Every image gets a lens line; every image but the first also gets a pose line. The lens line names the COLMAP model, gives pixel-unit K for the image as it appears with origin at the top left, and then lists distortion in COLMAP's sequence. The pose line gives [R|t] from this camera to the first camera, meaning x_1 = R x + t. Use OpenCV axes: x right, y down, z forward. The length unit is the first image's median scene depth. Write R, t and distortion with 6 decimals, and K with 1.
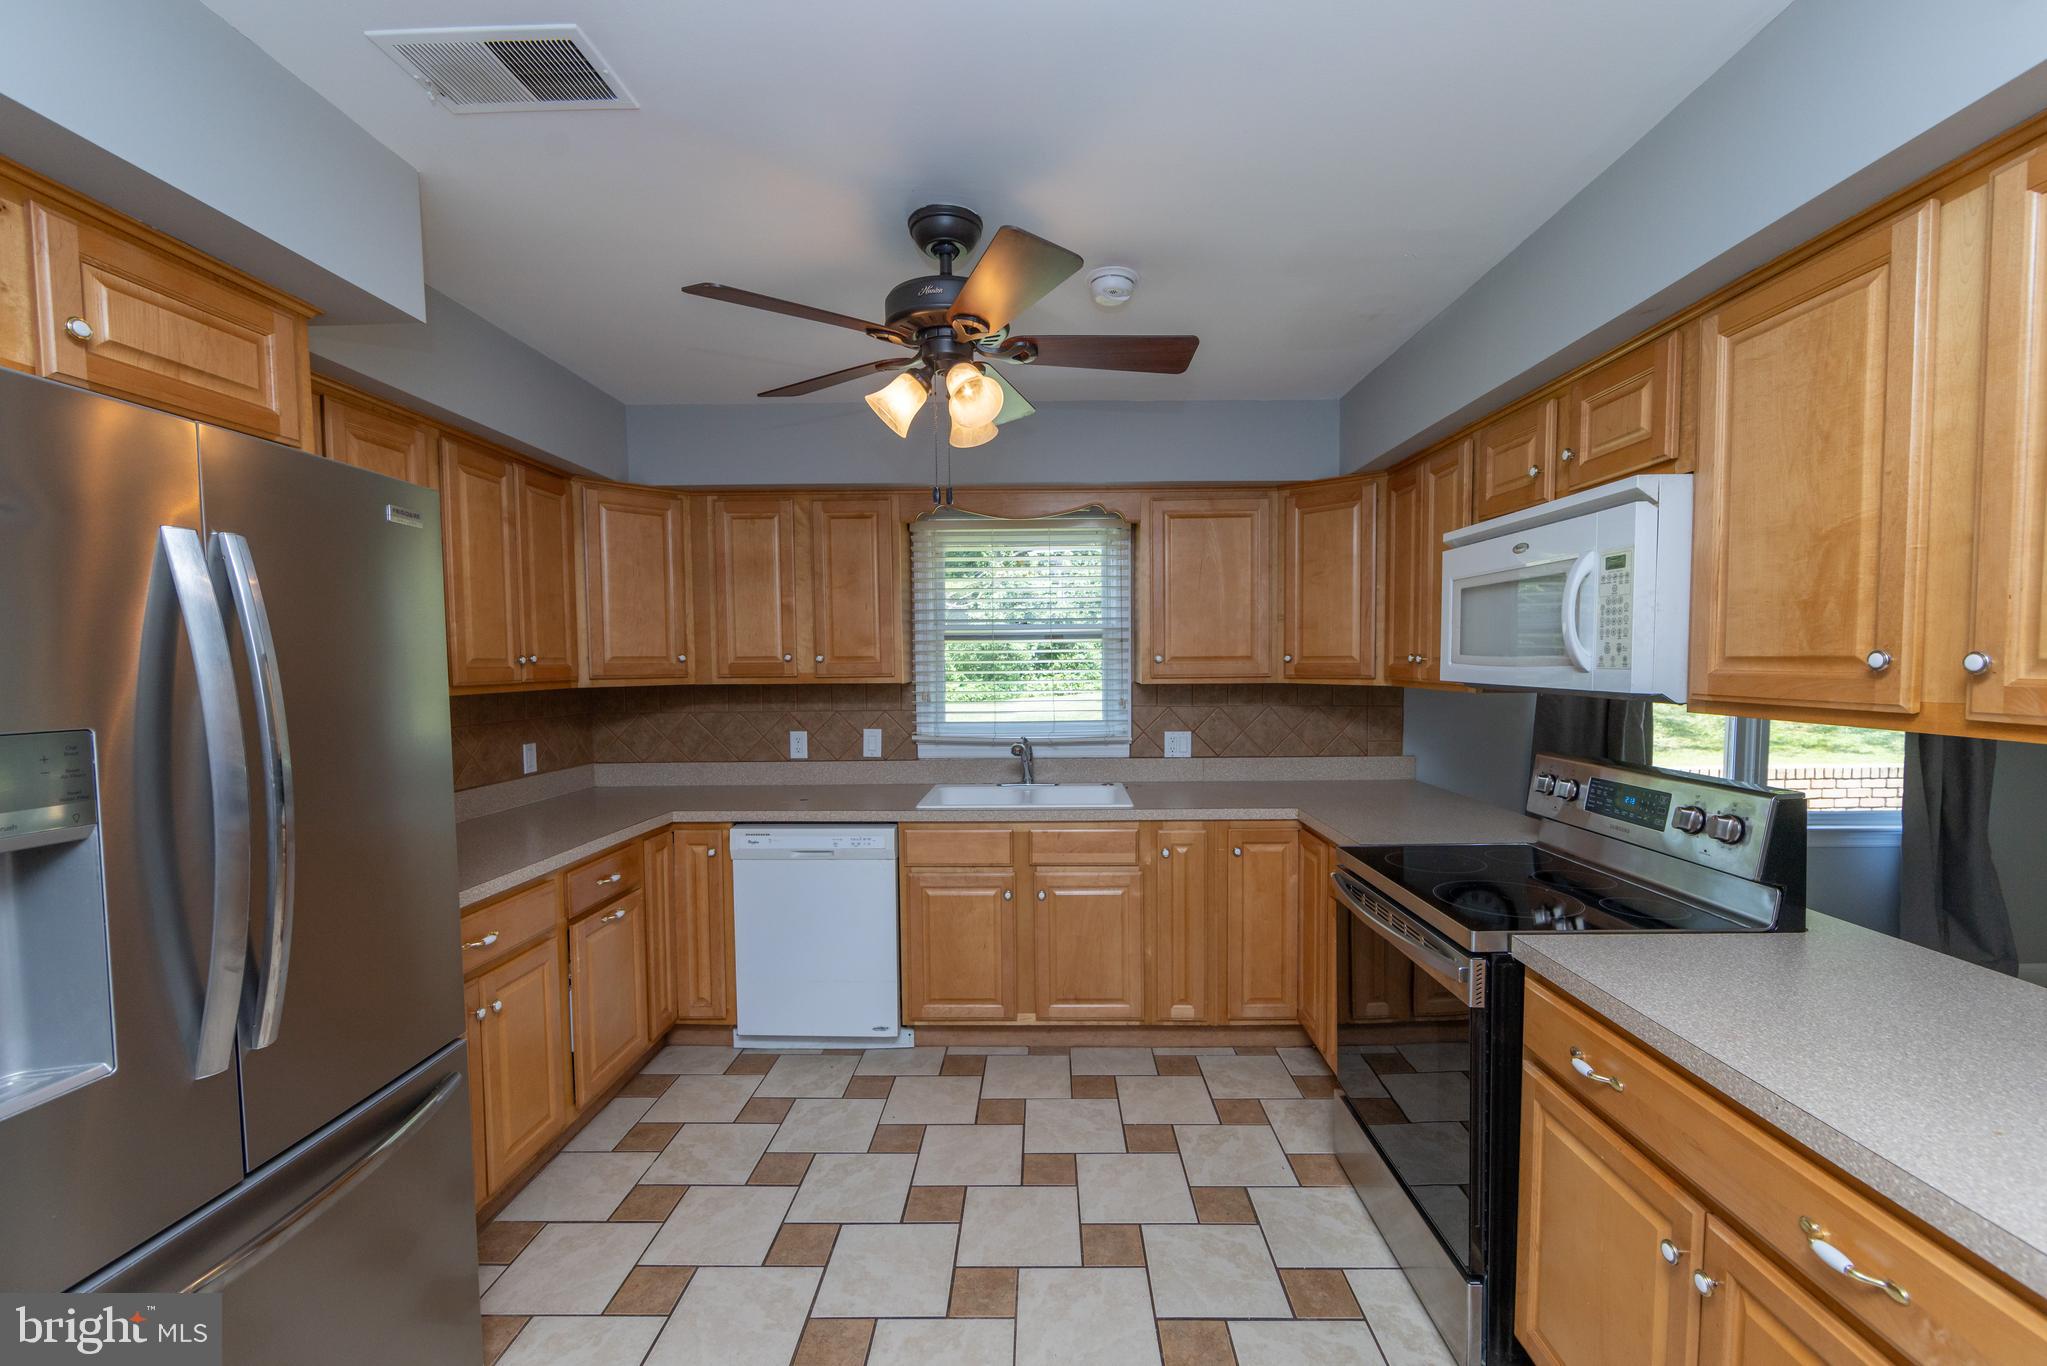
lens RADIAL K [[798.8, 0, 958.6], [0, 798.8, 708.8], [0, 0, 1]] dist [0.000319, -0.000003]
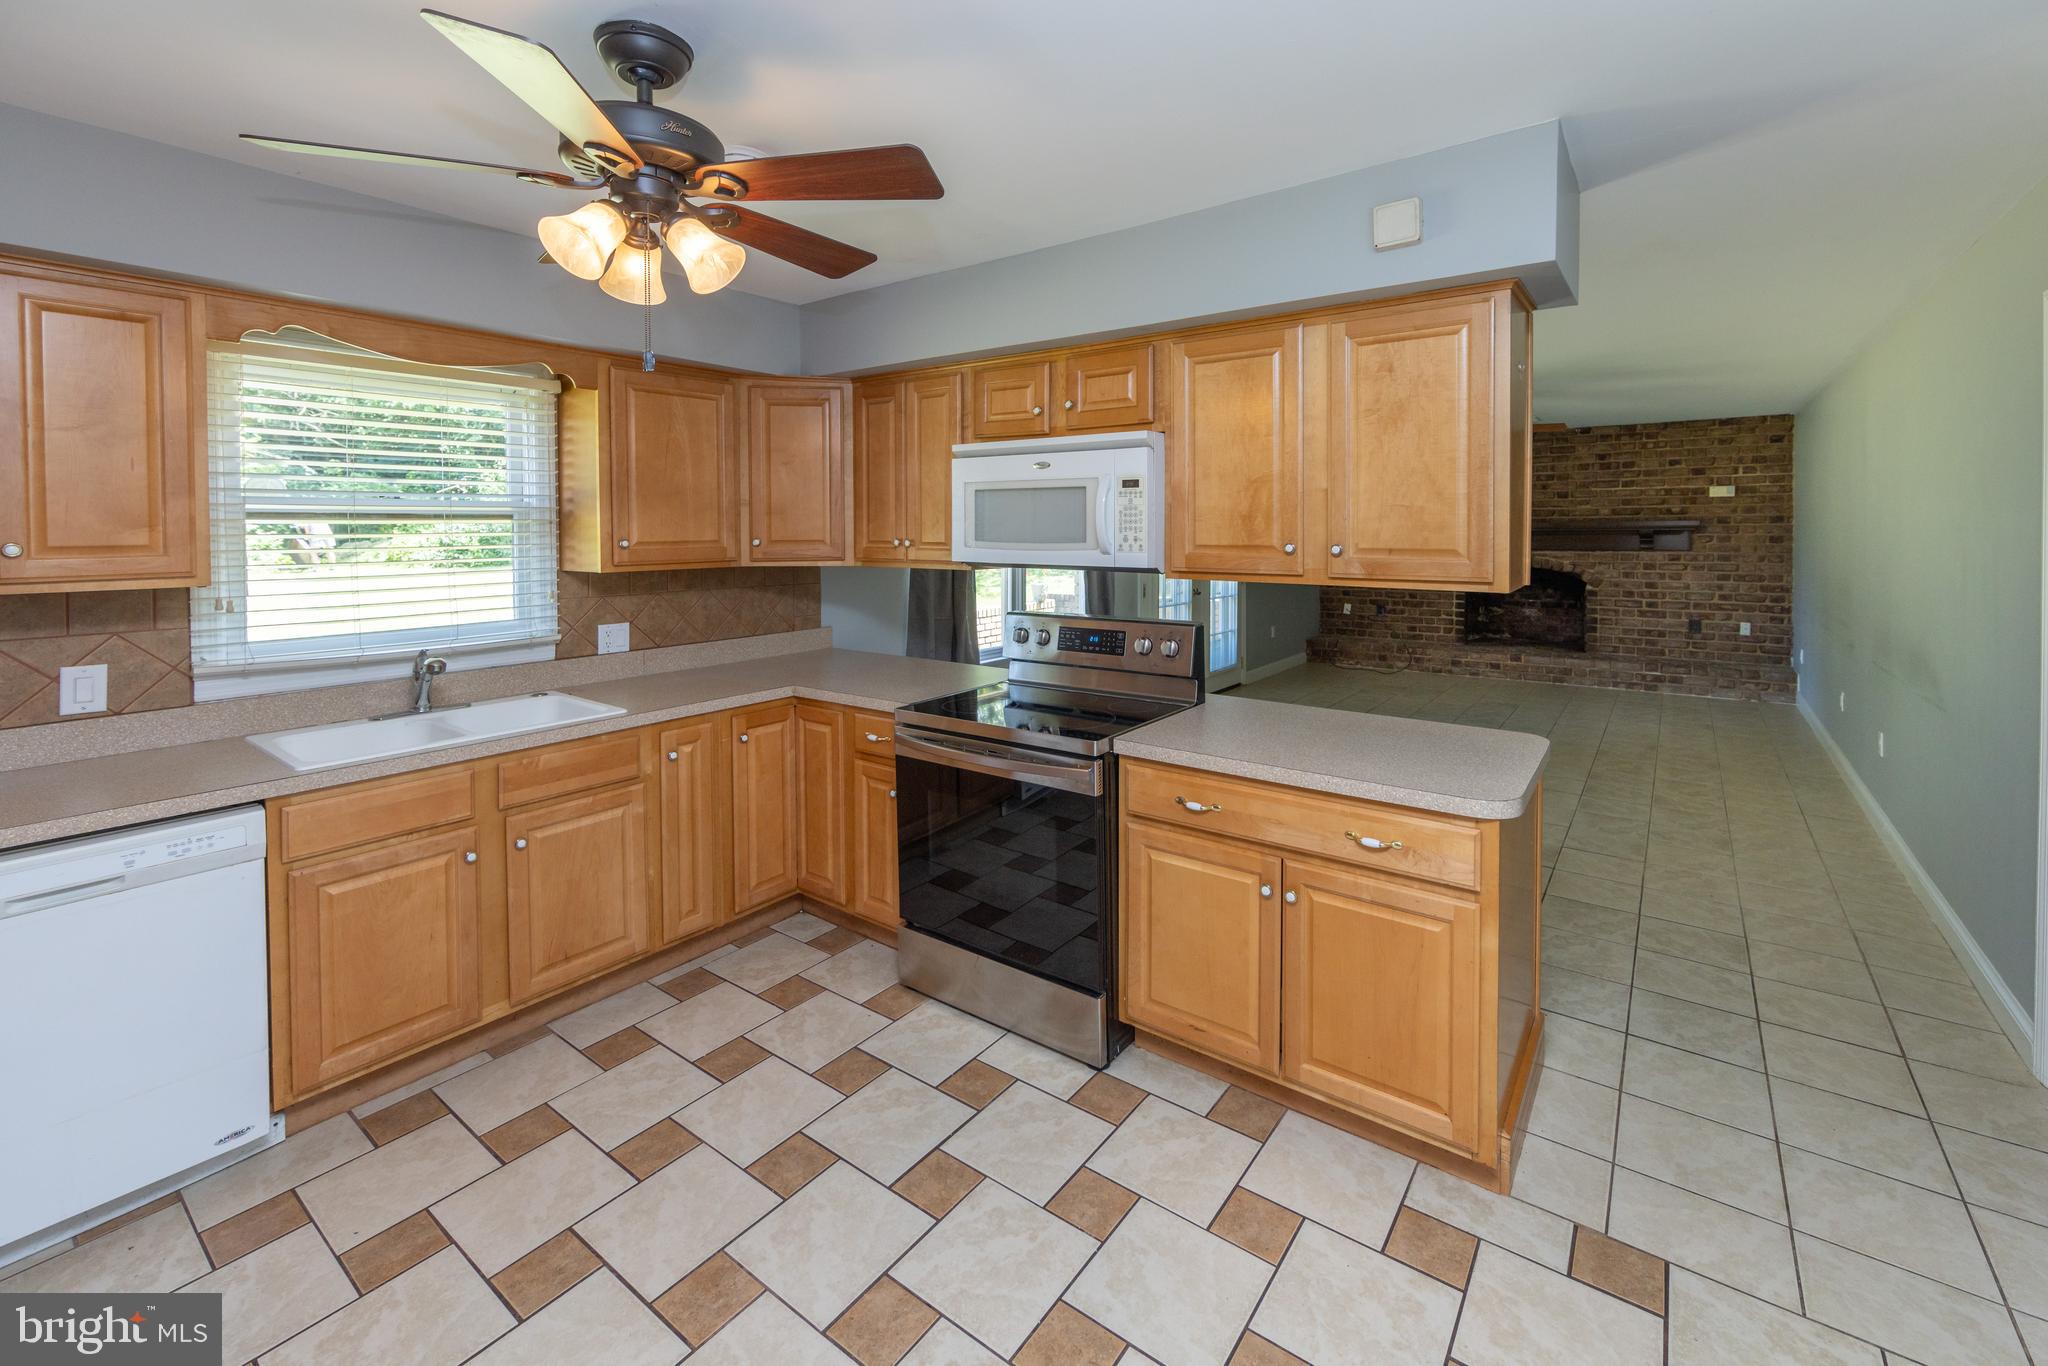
lens RADIAL K [[873.6, 0, 956.9], [0, 873.6, 549.1], [0, 0, 1]] dist [-0.002638, -0.000429]
pose [[0.598352, -0.018441, 0.801021, -0.450026], [0.054380, 0.998365, -0.017637, -0.027861], [-0.799386, 0.054112, 0.598376, 0.161739]]
